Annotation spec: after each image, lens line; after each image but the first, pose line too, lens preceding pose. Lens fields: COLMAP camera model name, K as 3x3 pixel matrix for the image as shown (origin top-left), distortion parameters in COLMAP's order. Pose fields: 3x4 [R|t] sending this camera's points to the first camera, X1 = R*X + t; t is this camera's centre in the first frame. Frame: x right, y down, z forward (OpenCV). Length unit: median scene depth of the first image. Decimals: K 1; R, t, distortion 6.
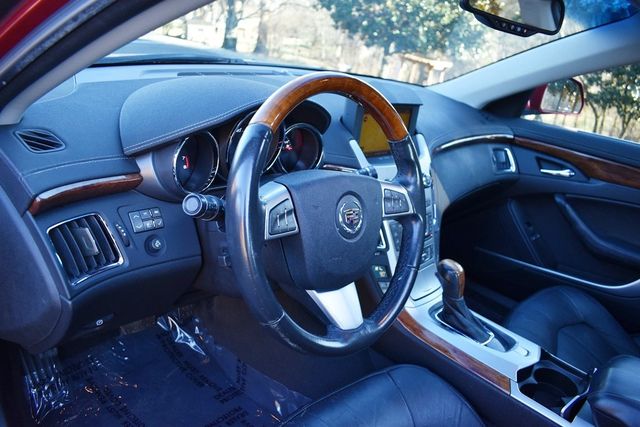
lens RADIAL K [[496.0, 0, 317.8], [0, 496.0, 215.2], [0, 0, 1]] dist [-0.100161, 0.011811]
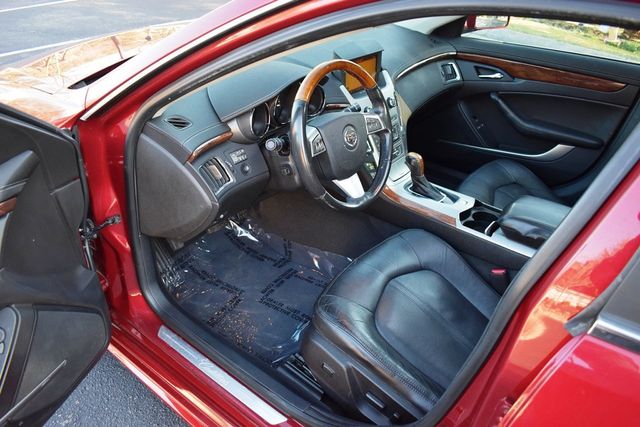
lens RADIAL K [[496.0, 0, 323.1], [0, 496.0, 208.3], [0, 0, 1]] dist [-0.100161, 0.011811]
pose [[0.988262, -0.151041, 0.022907, -0.080252], [0.144971, 0.974513, 0.171195, -0.048712], [-0.048180, -0.165864, 0.984971, -0.586476]]
